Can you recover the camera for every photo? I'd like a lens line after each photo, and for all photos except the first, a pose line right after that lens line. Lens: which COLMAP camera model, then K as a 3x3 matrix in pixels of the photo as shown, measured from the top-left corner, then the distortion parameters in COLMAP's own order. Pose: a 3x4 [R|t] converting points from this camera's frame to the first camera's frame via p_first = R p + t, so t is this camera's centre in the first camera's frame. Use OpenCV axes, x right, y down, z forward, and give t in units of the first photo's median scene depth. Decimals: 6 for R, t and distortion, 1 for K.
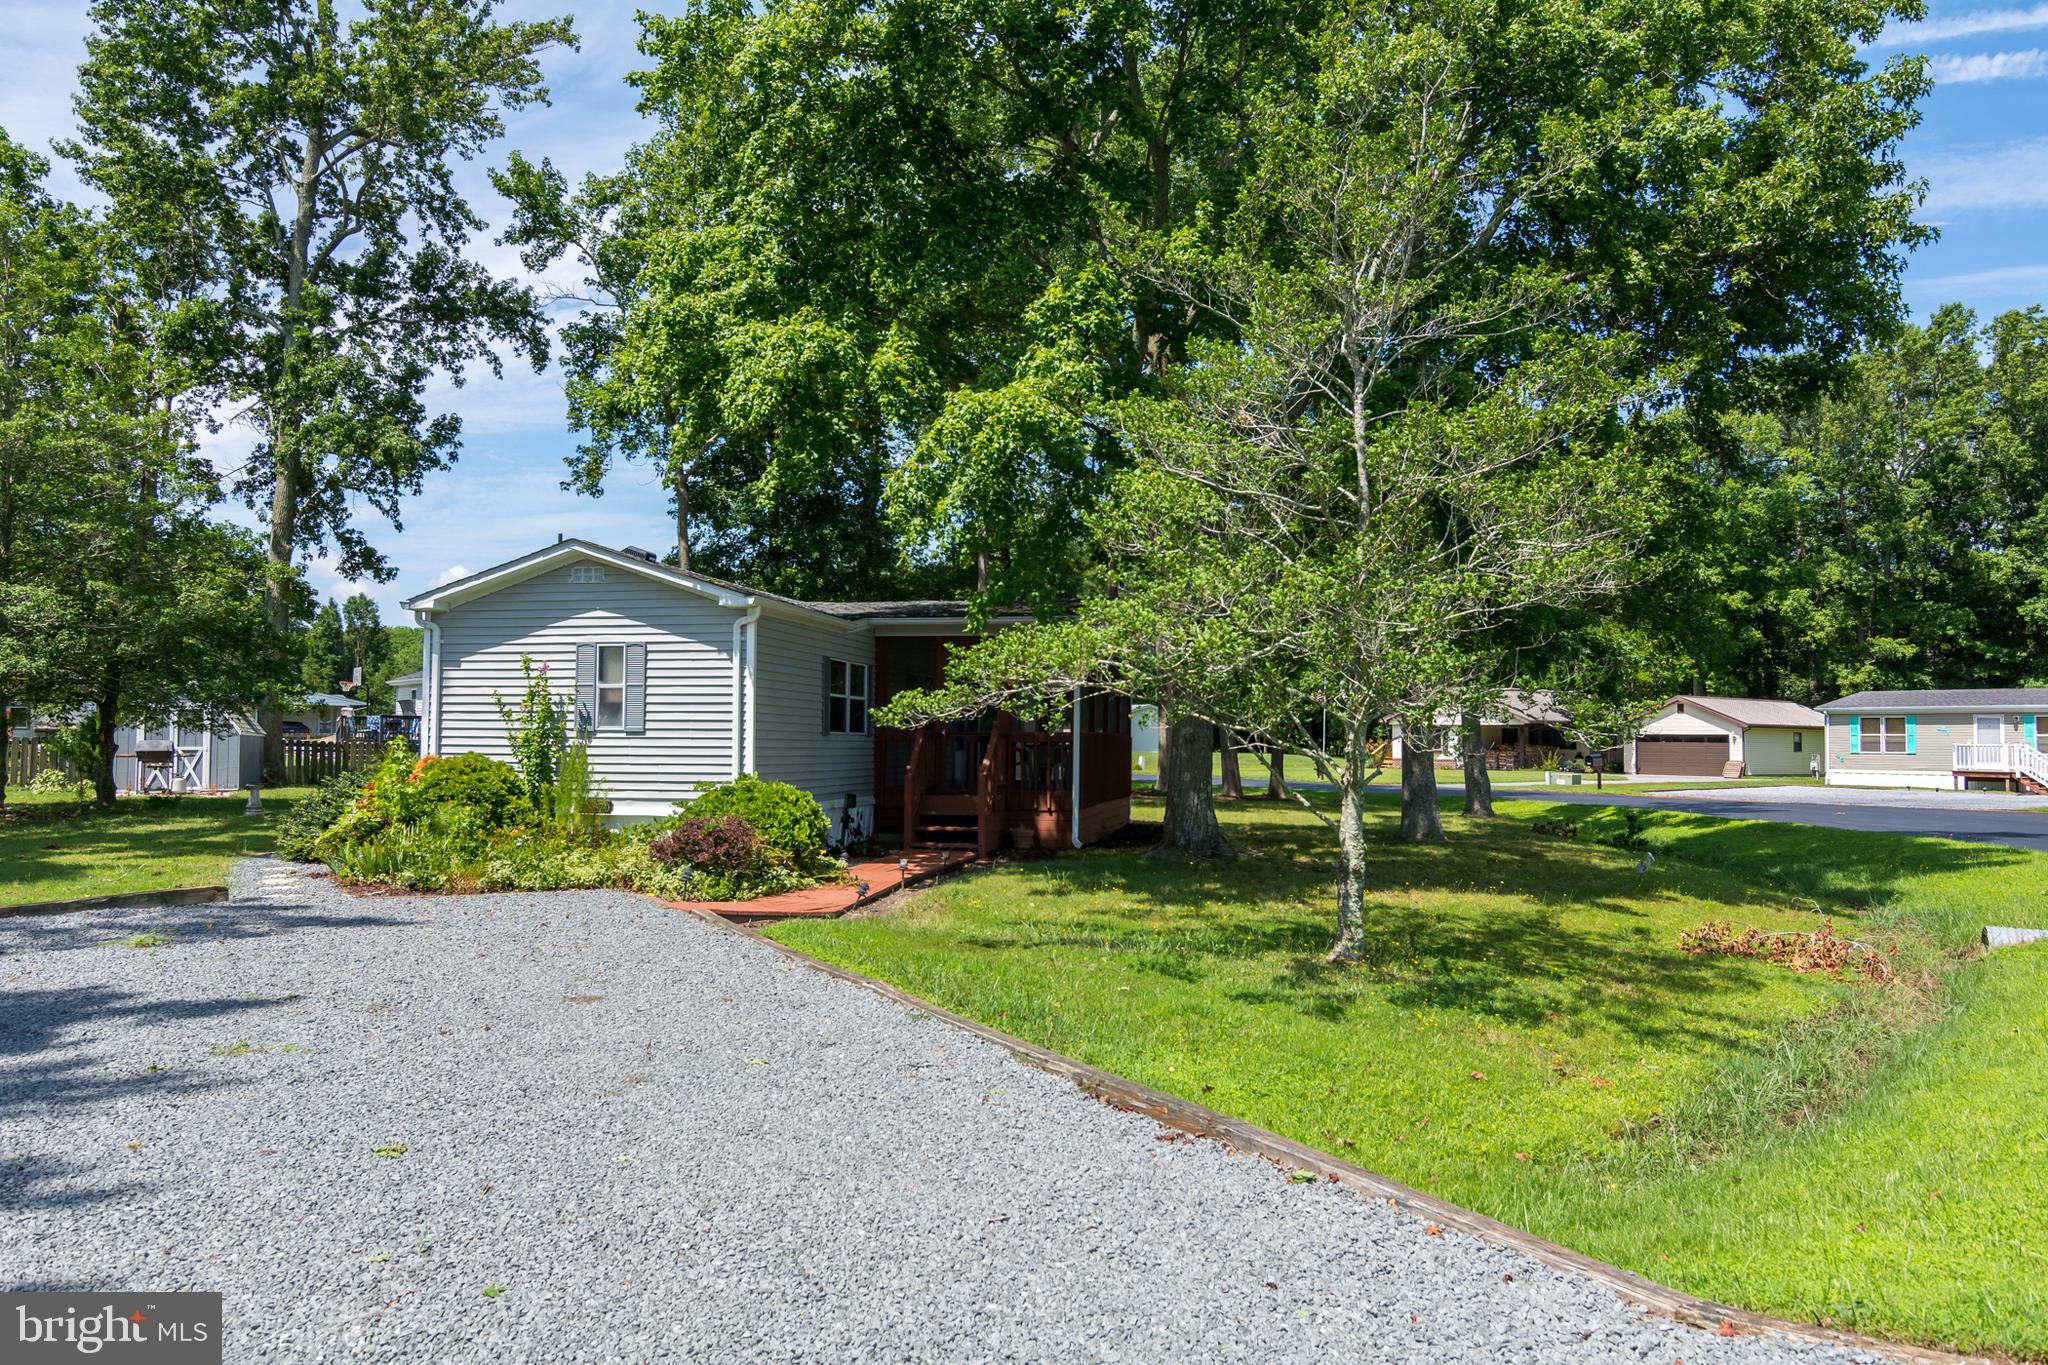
lens RADIAL K [[1427.0, 0, 1024.0], [0, 1427.0, 682.5], [0, 0, 1]] dist [-0.003381, -0.001004]
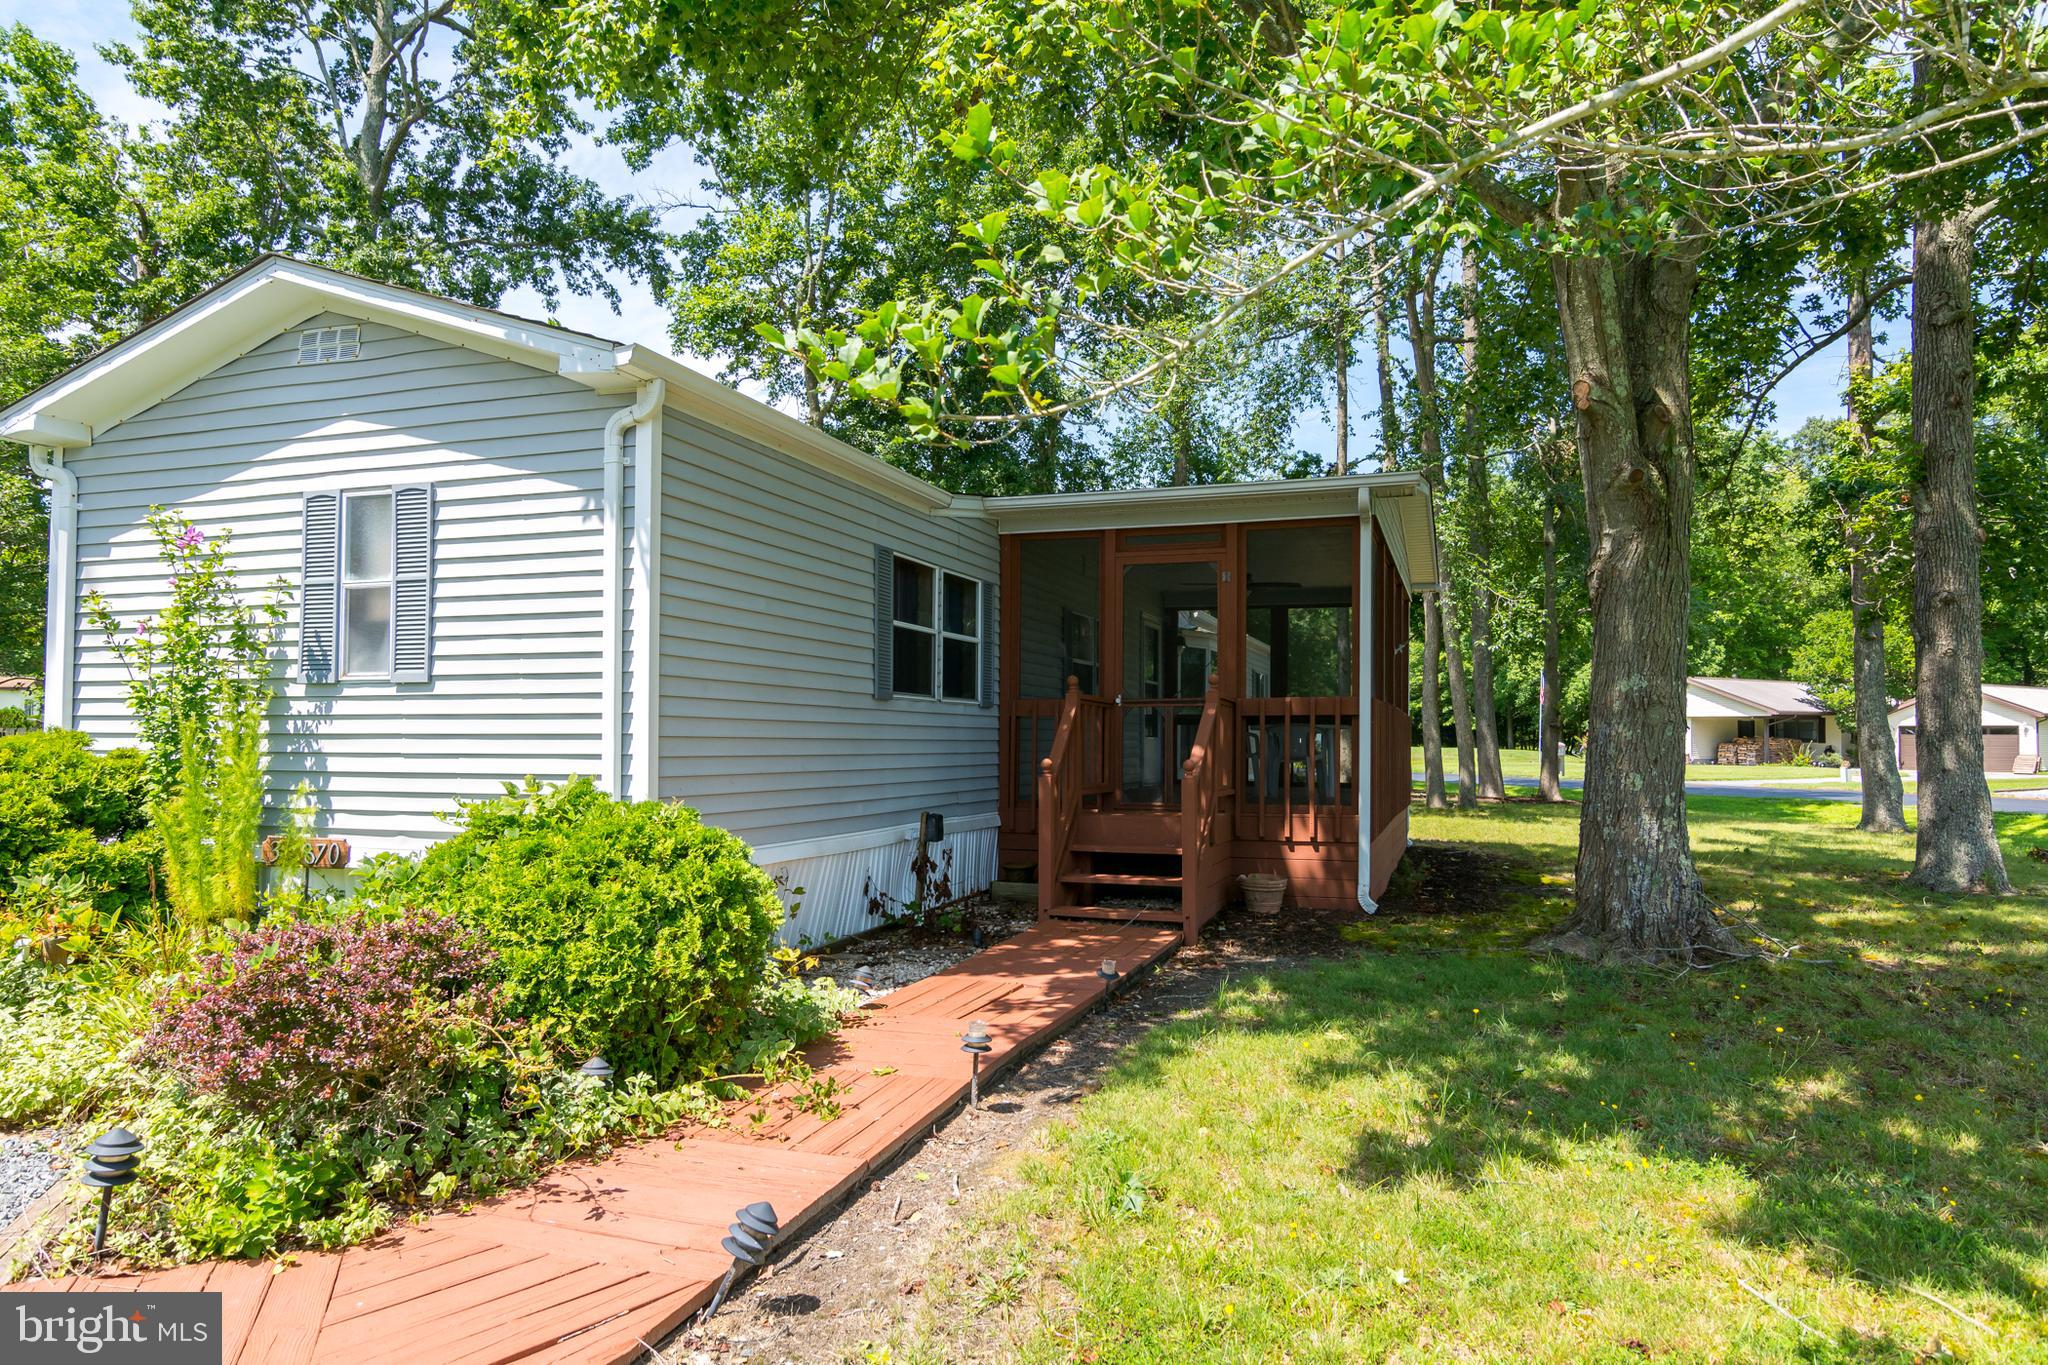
lens RADIAL K [[1278.2, 0, 1022.8], [0, 1278.2, 737.6], [0, 0, 1]] dist [-0.059939, 0.000558]
pose [[0.988622, -0.002916, -0.150393, -0.018417], [0.008858, 0.999206, 0.038853, 0.029851], [0.150160, -0.039743, 0.987863, 0.500133]]
